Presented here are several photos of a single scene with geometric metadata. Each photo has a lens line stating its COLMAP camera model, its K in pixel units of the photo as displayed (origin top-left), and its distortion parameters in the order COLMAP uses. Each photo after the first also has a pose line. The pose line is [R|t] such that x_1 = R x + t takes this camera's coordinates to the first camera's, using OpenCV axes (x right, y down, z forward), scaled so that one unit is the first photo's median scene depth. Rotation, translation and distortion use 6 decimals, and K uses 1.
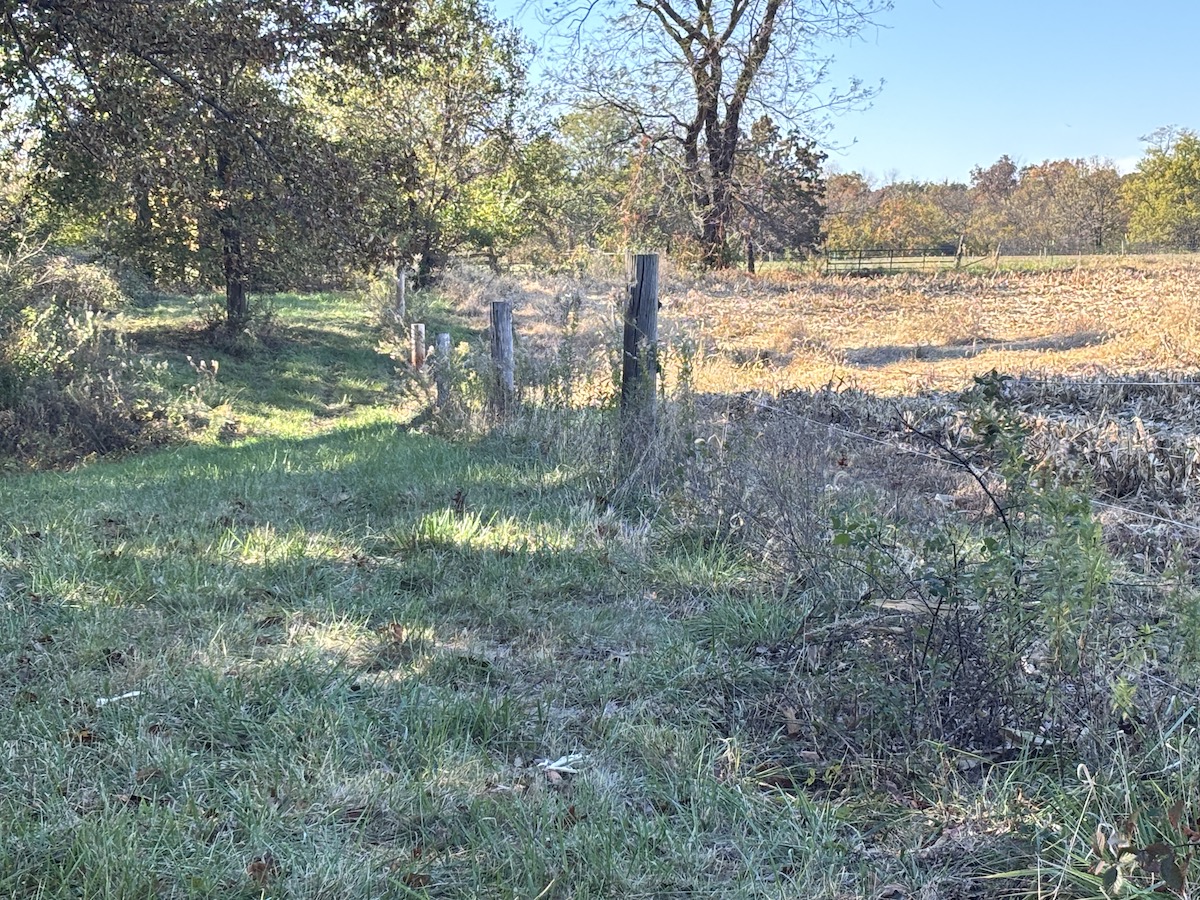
lens RADIAL K [[2838.0, 0, 600.0], [0, 2838.0, 450.0], [0, 0, 1]] dist [-0.039796, -0.419363]
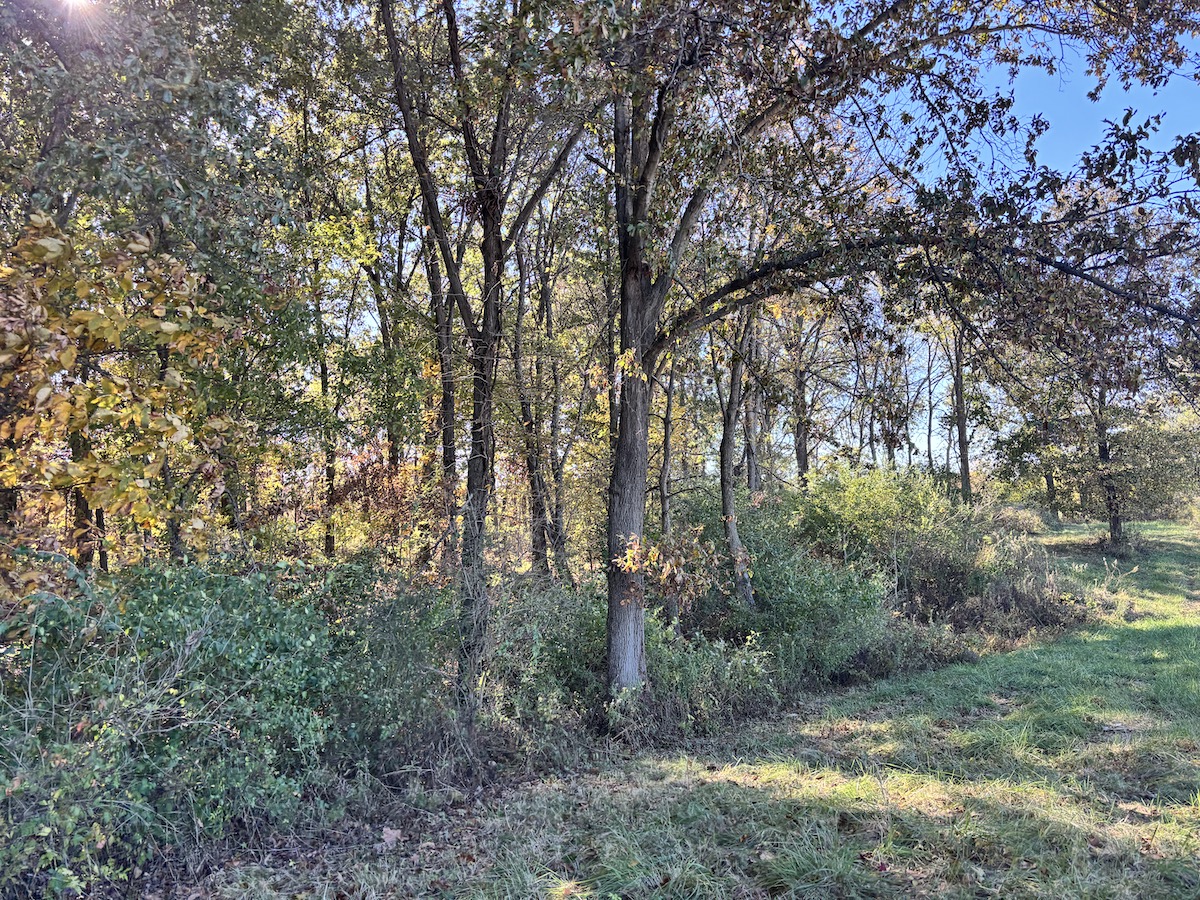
lens RADIAL K [[895.9, 0, 600.0], [0, 895.9, 450.0], [0, 0, 1]] dist [0.004783, 0.001199]
pose [[0.814230, -0.071604, -0.576110, -0.063451], [-0.009440, 0.990600, -0.136461, -0.020123], [0.580466, 0.116549, 0.805901, 0.347536]]
